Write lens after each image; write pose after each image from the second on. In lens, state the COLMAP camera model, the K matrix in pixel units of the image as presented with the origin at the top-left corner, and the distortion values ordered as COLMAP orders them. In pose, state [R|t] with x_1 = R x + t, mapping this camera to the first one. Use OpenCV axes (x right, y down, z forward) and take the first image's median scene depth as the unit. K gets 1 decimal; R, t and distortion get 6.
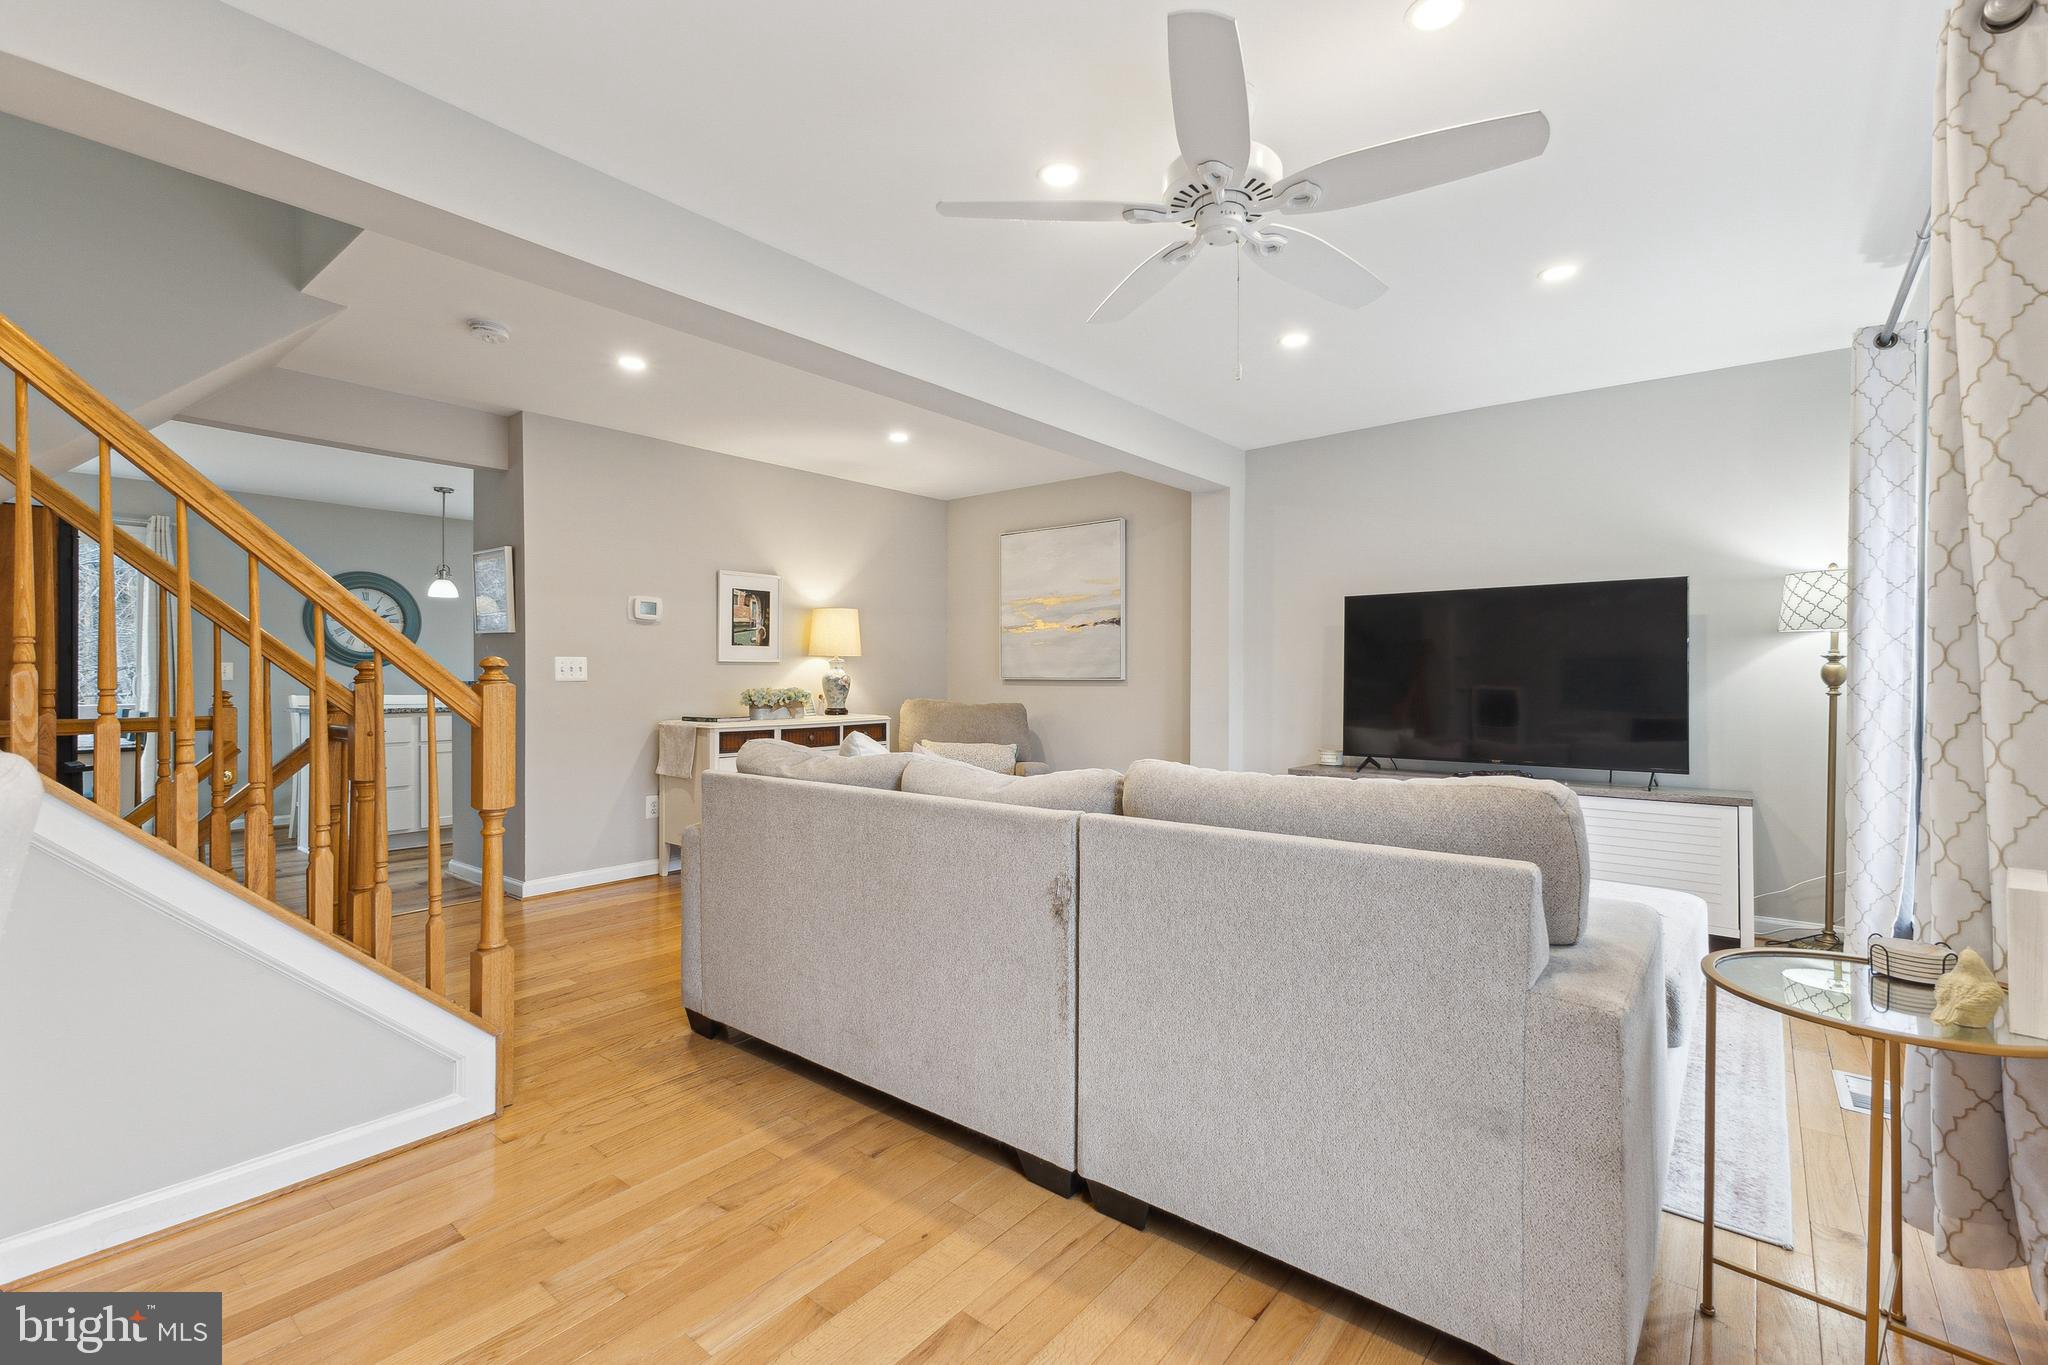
lens RADIAL K [[899.6, 0, 1021.8], [0, 899.6, 684.1], [0, 0, 1]] dist [0.018828, -0.000133]
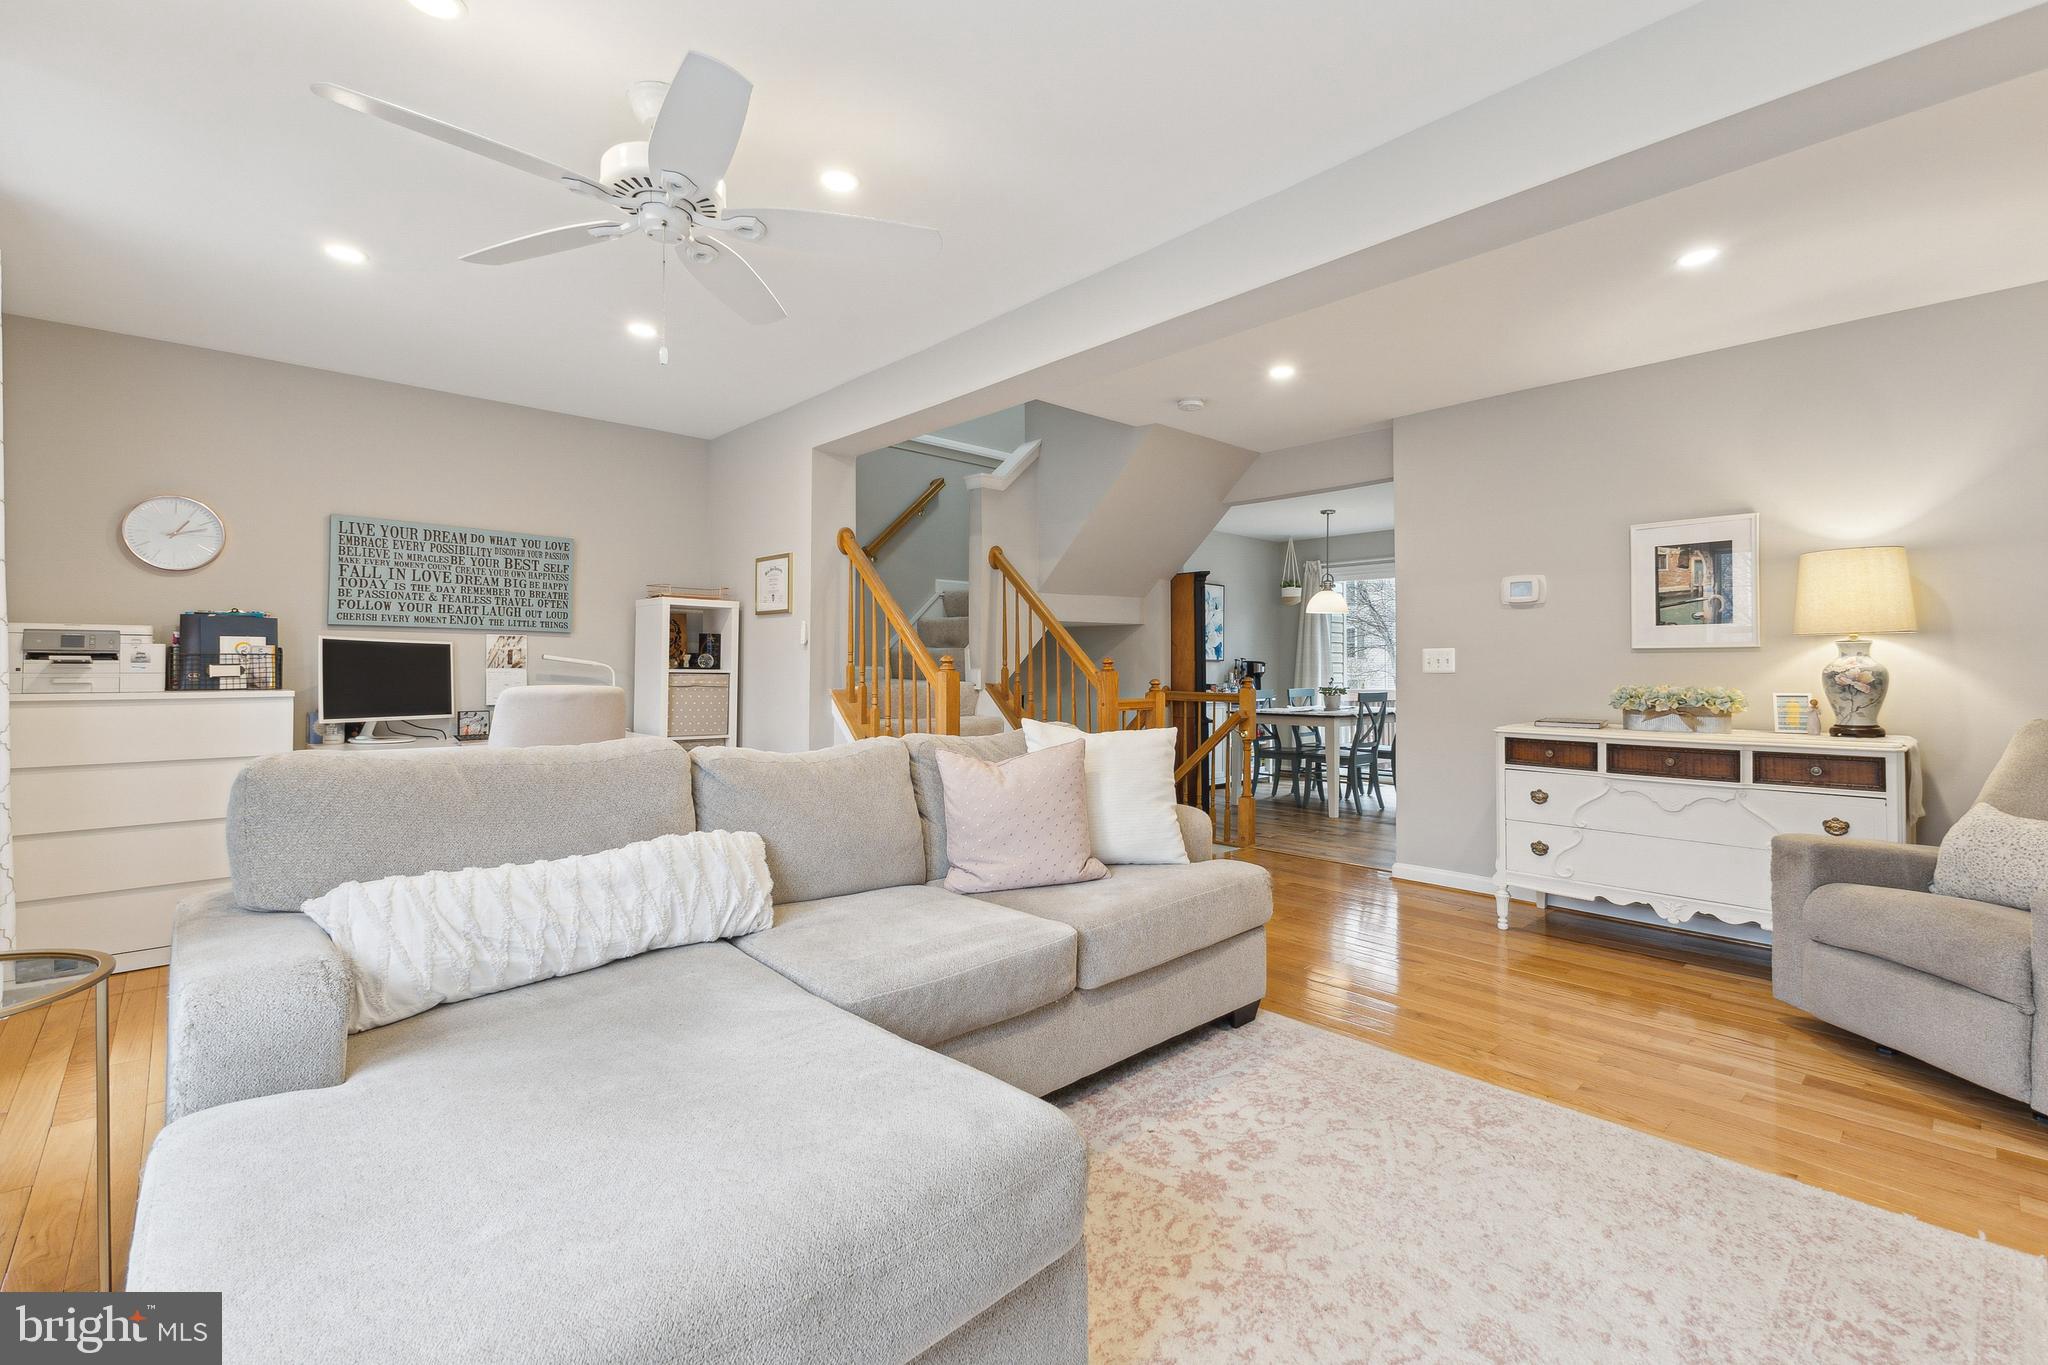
lens RADIAL K [[899.6, 0, 1041.2], [0, 899.6, 670.0], [0, 0, 1]] dist [0.018828, -0.000133]
pose [[-0.139981, 0.004894, -0.990142, 0.459330], [-0.008747, 0.999943, 0.006179, -0.007517], [0.990116, 0.009526, -0.139930, 0.606245]]
